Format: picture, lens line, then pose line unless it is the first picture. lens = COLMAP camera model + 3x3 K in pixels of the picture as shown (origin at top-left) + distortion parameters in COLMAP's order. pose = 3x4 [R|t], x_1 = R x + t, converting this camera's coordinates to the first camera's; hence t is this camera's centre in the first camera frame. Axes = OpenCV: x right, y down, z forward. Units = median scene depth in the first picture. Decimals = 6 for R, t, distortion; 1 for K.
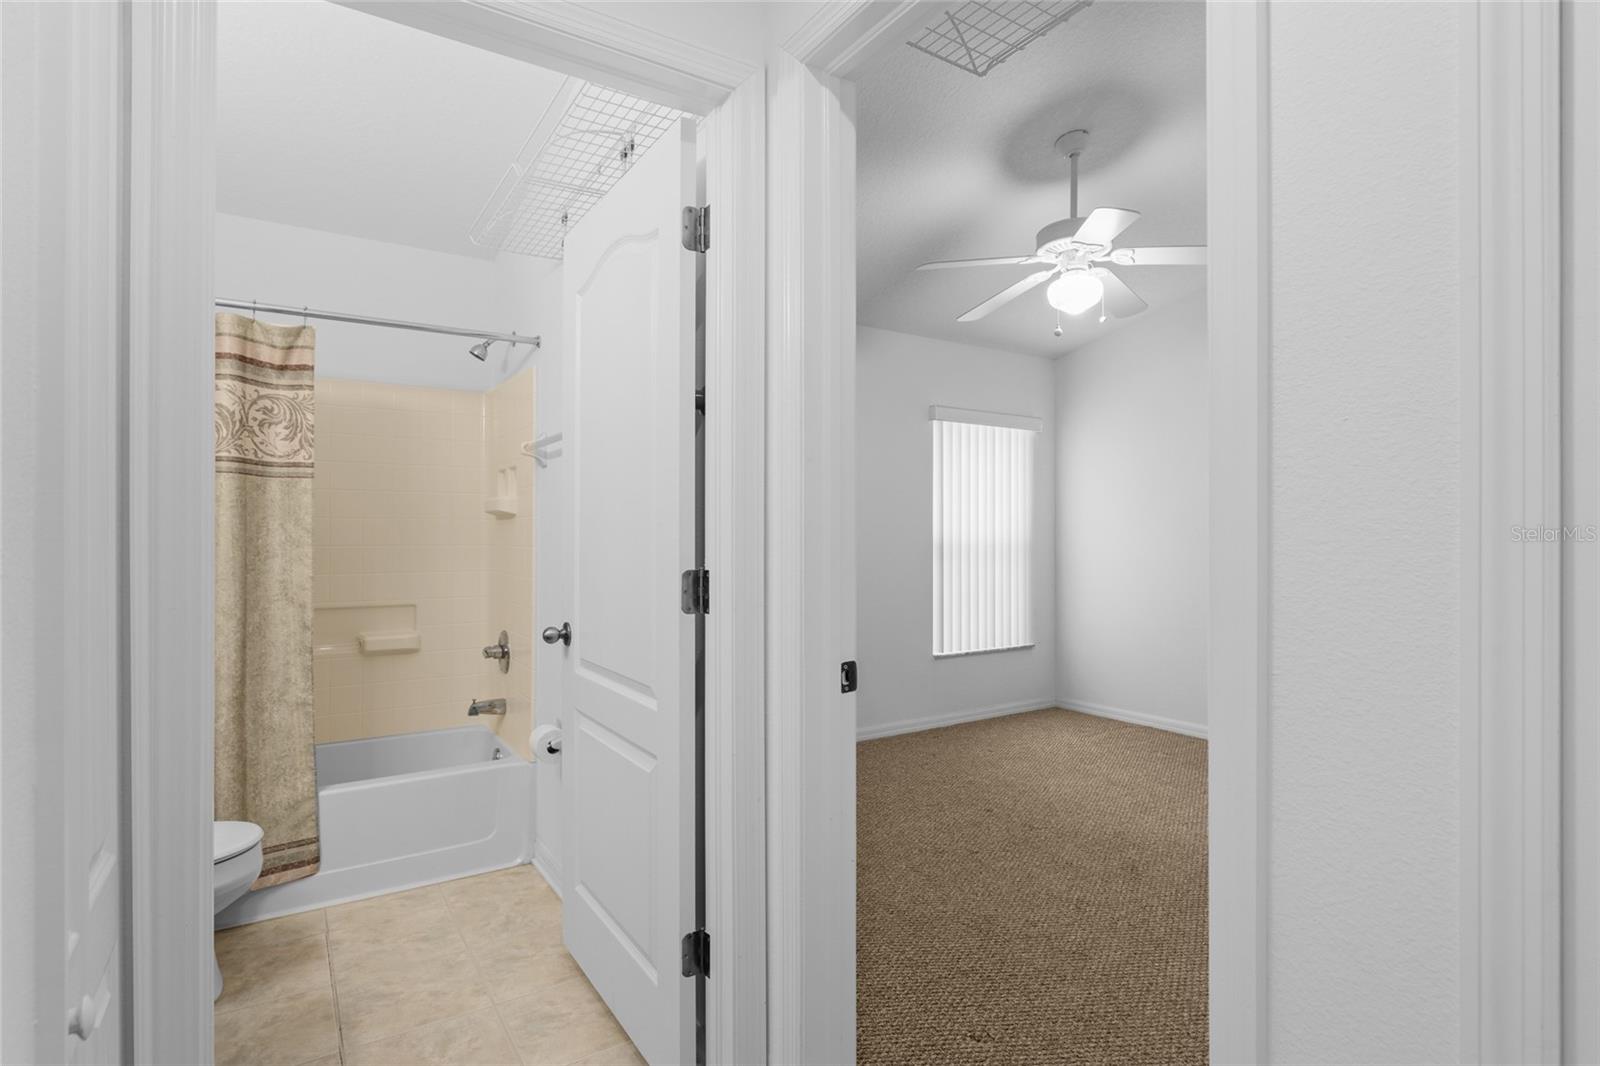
lens RADIAL K [[839.5, 0, 800.0], [0, 839.5, 533.0], [0, 0, 1]] dist [0.001963, 0.000473]
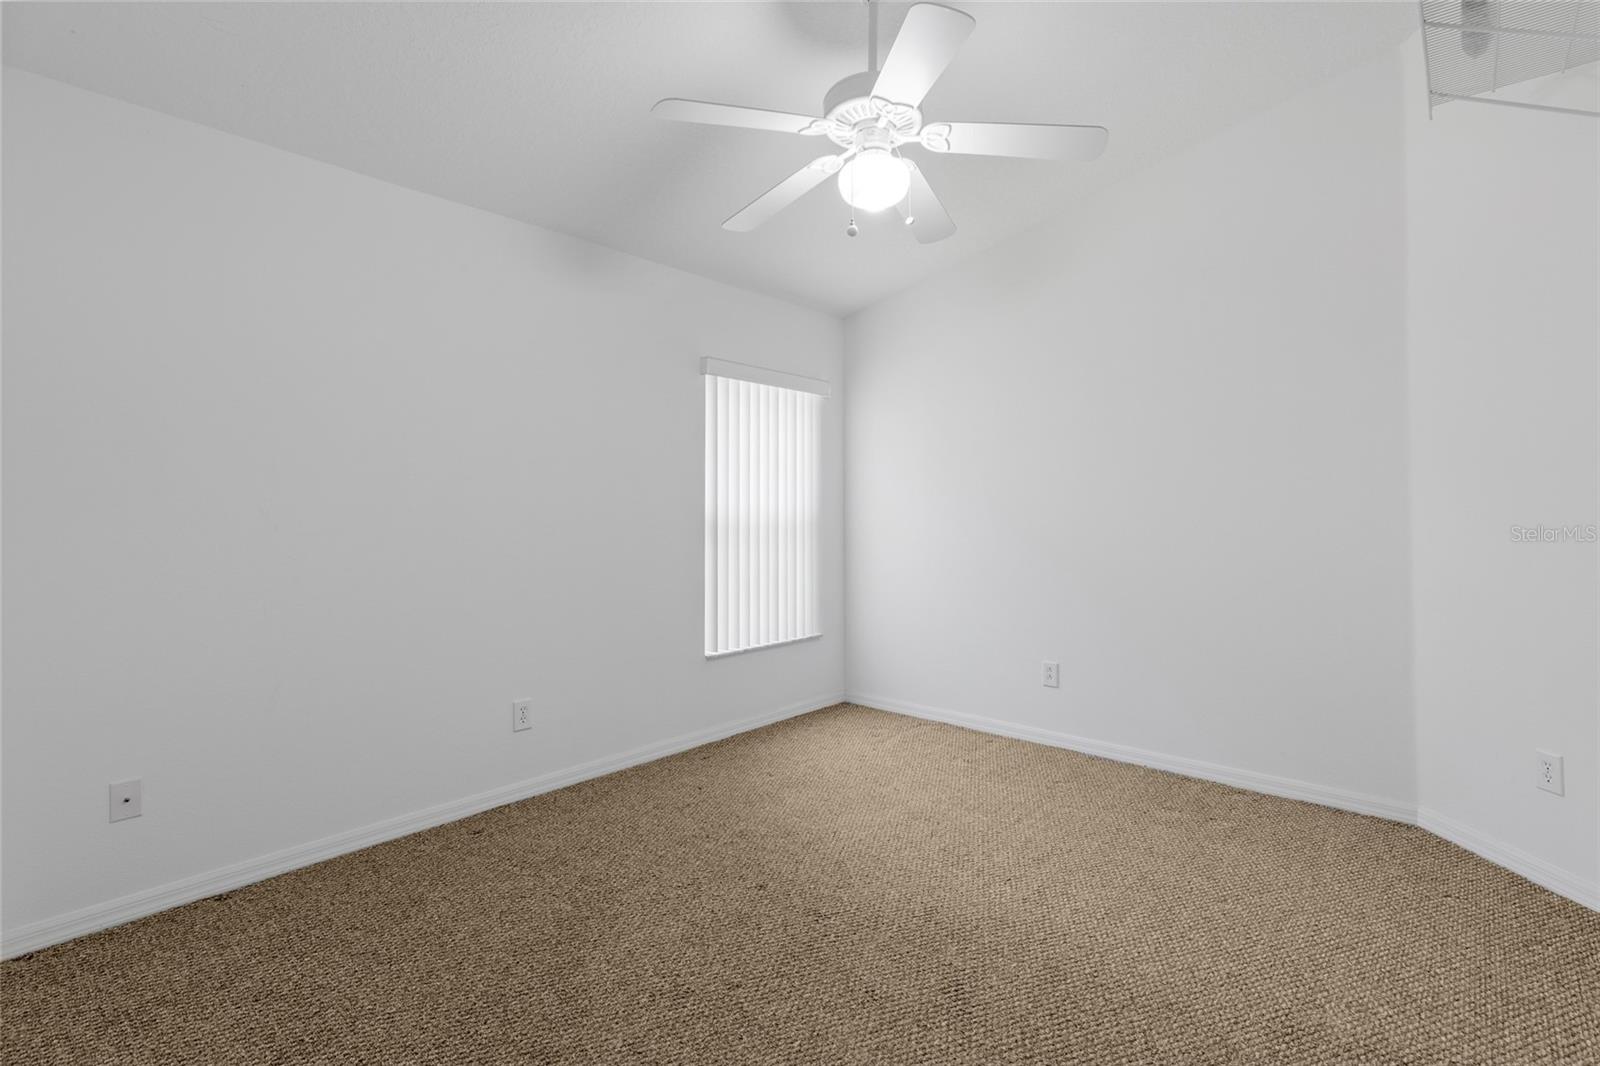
lens RADIAL K [[721.5, 0, 804.7], [0, 721.5, 530.3], [0, 0, 1]] dist [0.000967, 0.000433]
pose [[0.969616, -0.007980, 0.244503, 0.121713], [0.001219, 0.999613, 0.027790, 0.001804], [-0.244630, -0.026648, 0.969250, 0.430486]]
